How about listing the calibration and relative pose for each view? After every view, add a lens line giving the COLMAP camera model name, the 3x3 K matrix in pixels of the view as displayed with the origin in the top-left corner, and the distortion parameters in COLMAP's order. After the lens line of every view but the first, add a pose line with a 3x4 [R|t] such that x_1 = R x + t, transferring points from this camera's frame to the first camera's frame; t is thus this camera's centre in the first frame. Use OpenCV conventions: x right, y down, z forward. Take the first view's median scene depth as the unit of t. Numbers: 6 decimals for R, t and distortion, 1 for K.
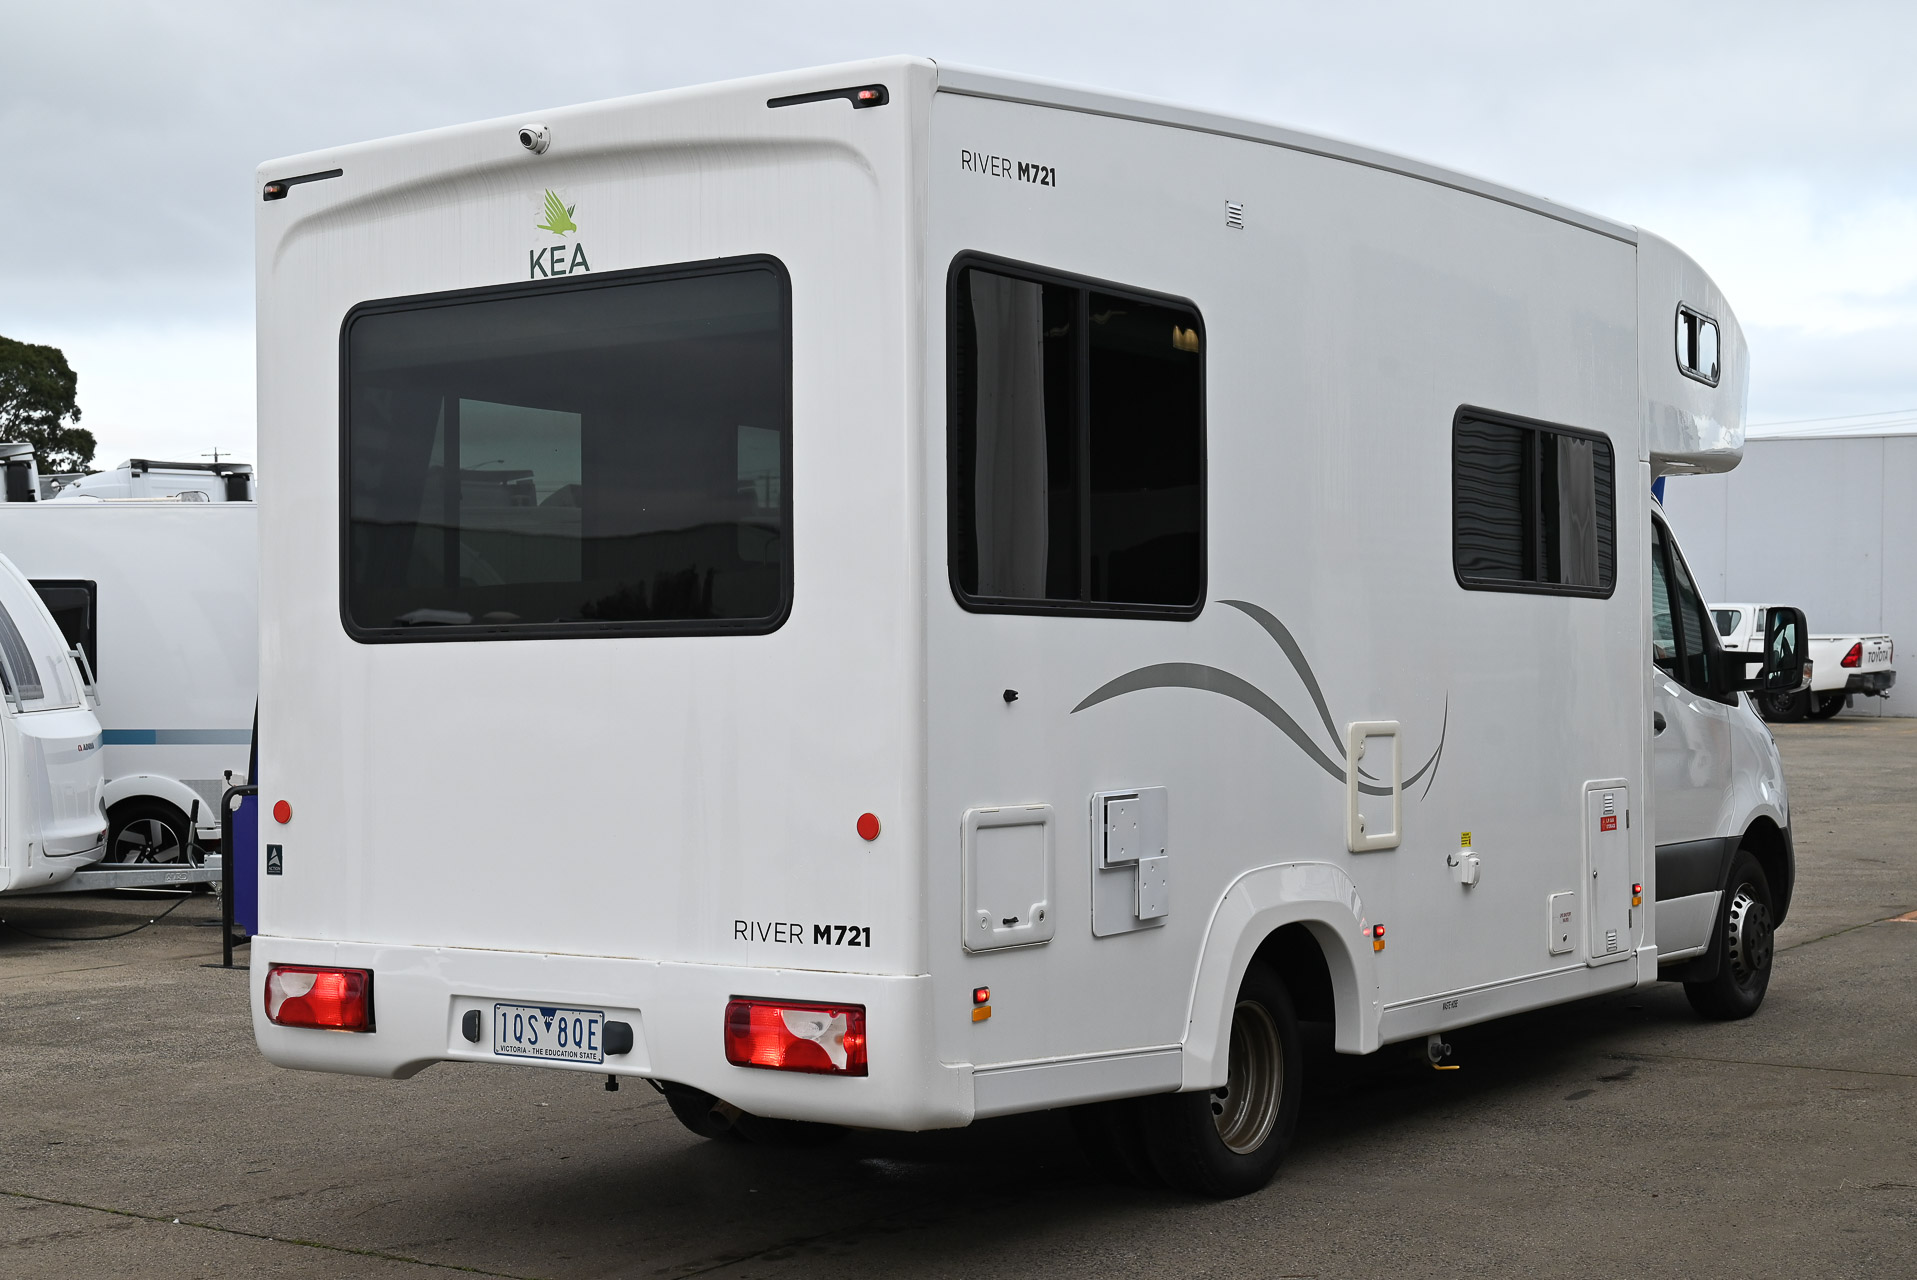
lens RADIAL K [[2796.1, 0, 958.5], [0, 2796.1, 640.0], [0, 0, 1]] dist [0.033504, 0.046277]
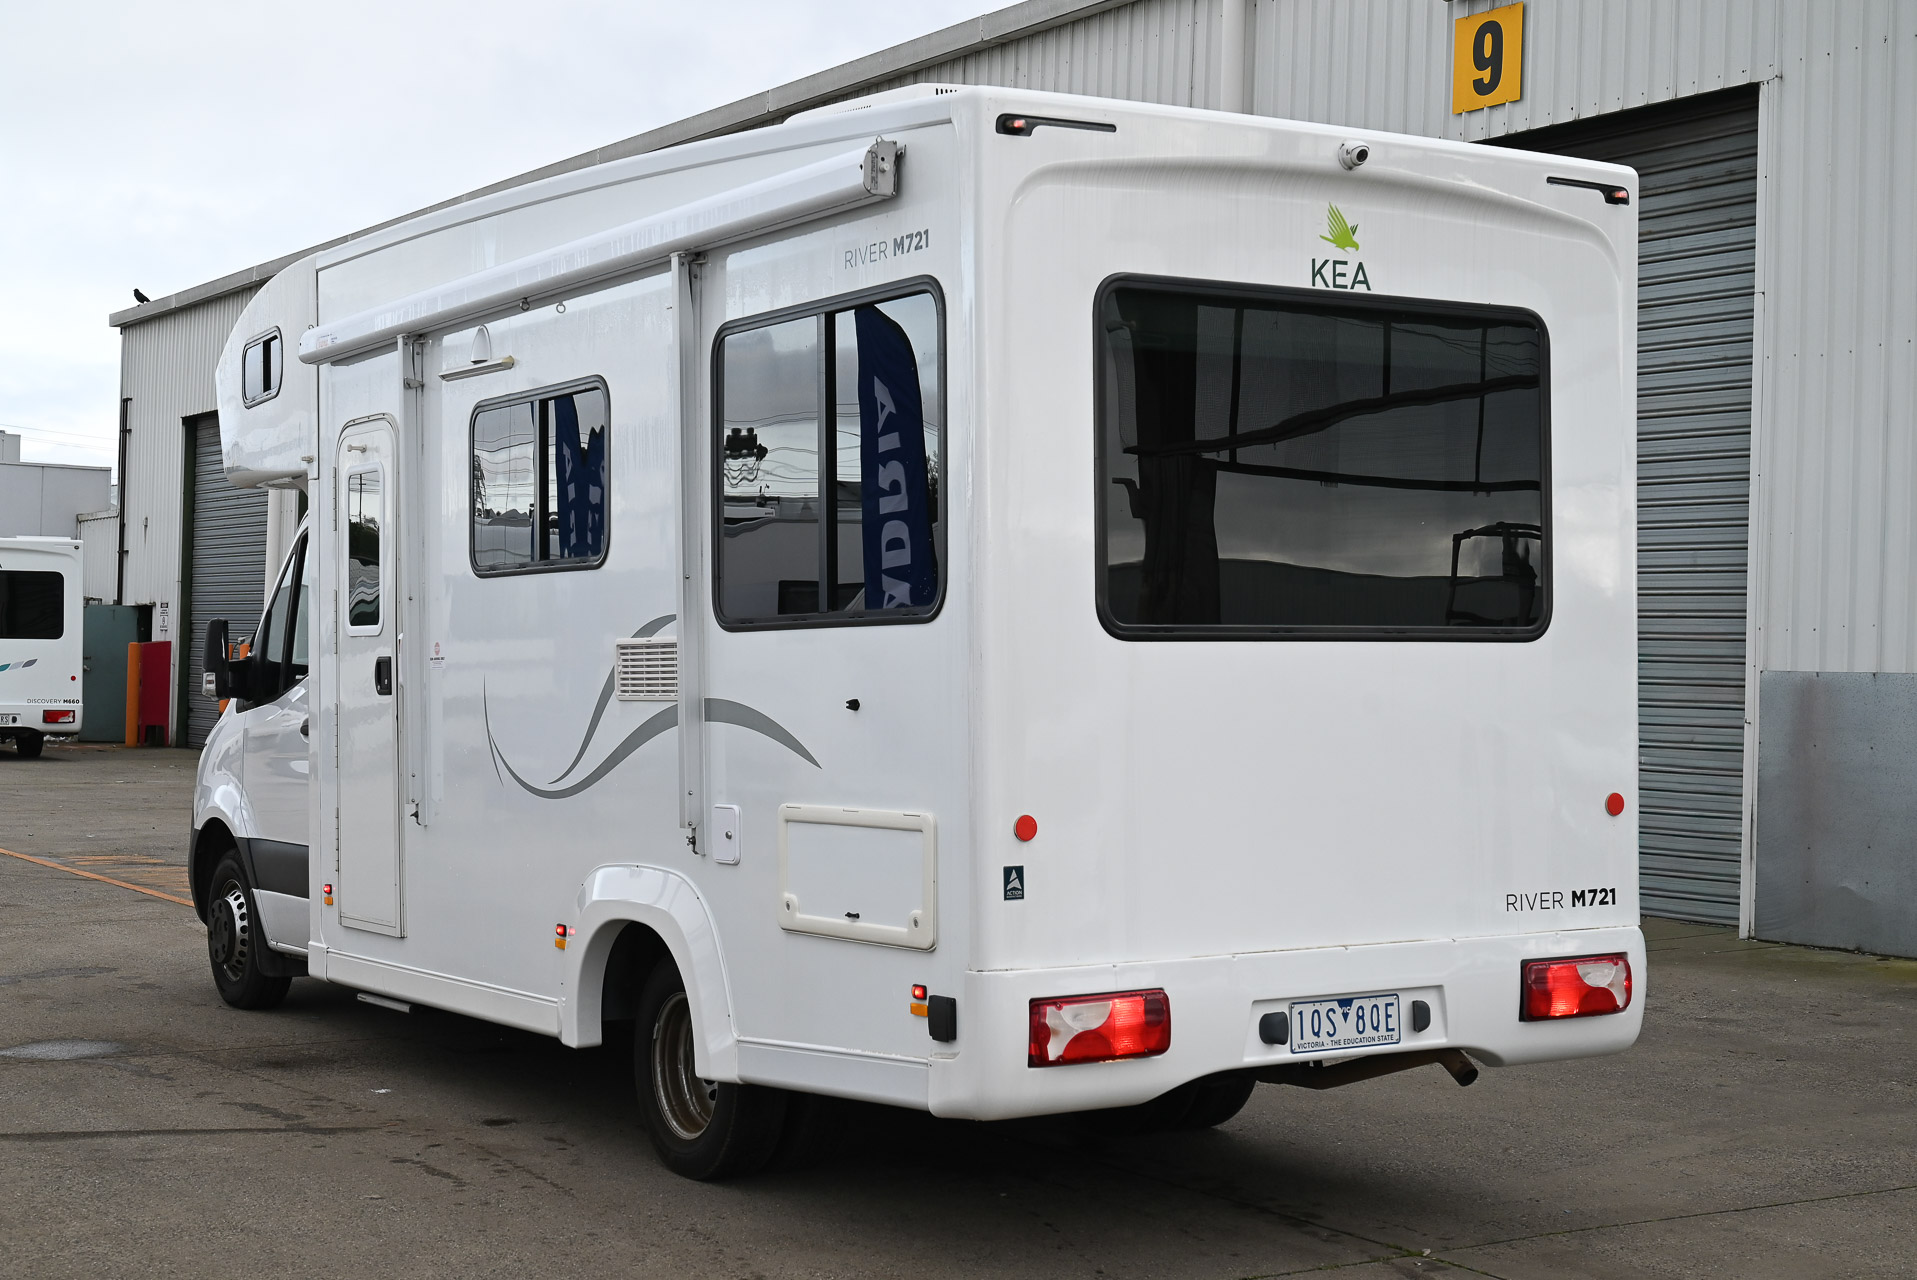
lens RADIAL K [[2743.7, 0, 958.5], [0, 2743.7, 640.0], [0, 0, 1]] dist [0.018979, -0.001078]
pose [[0.396605, 0.017561, 0.917821, -1.127067], [-0.014985, 0.999808, -0.012654, 0.014201], [-0.917867, -0.008734, 0.396792, 0.727051]]
